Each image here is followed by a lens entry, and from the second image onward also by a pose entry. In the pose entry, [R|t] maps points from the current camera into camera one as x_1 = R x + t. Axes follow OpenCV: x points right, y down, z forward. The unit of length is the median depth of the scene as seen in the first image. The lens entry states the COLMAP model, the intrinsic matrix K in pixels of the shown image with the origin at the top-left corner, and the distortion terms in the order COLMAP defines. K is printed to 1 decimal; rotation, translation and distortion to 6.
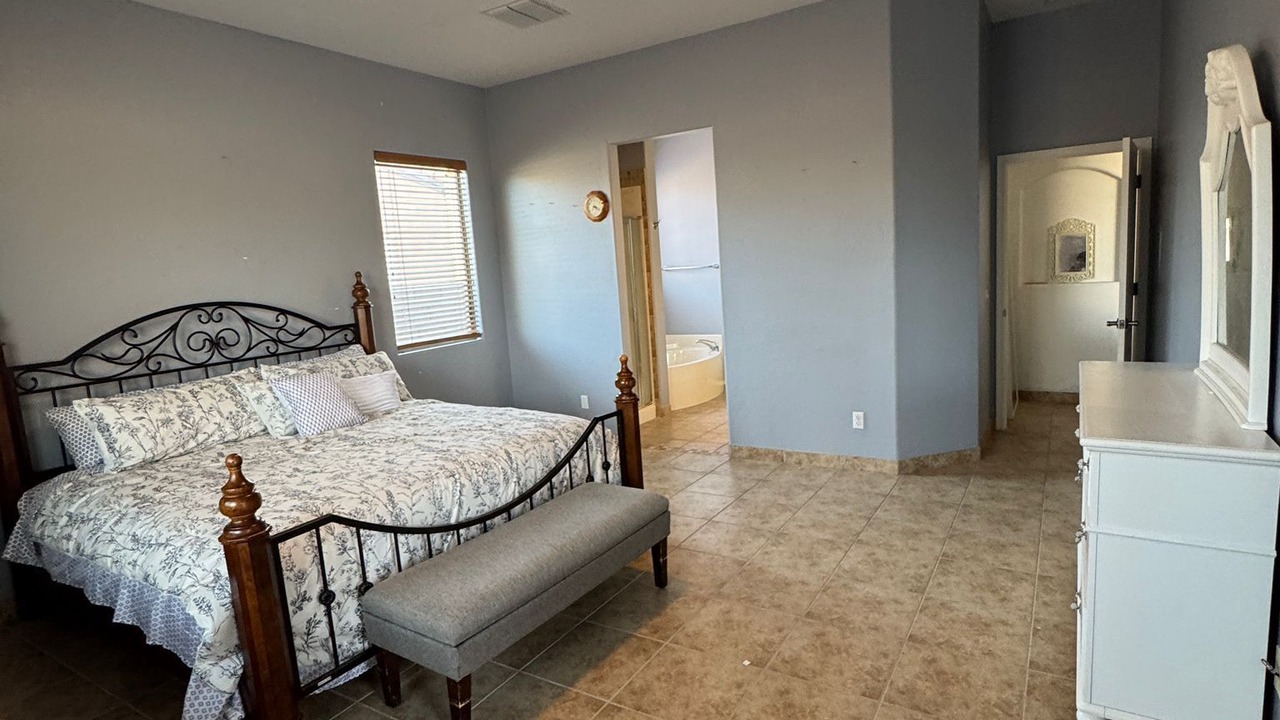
lens RADIAL K [[662.4, 0, 634.3], [0, 662.4, 362.7], [0, 0, 1]] dist [-0.000786, 0.000427]
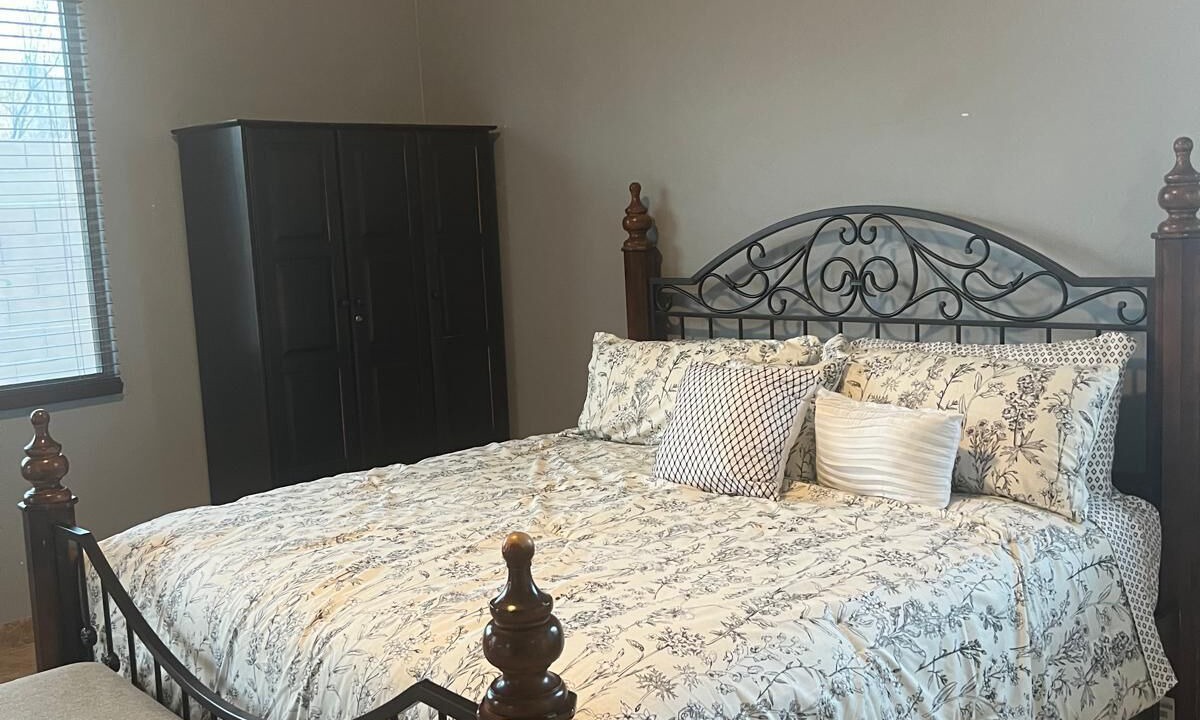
lens RADIAL K [[1257.8, 0, 600.0], [0, 1257.8, 360.0], [0, 0, 1]] dist [0.002918, 0.001792]
pose [[-0.185323, 0.202497, -0.961587, 0.394933], [-0.072185, 0.973089, 0.218831, -0.169794], [0.980023, 0.109967, -0.165719, 0.926865]]
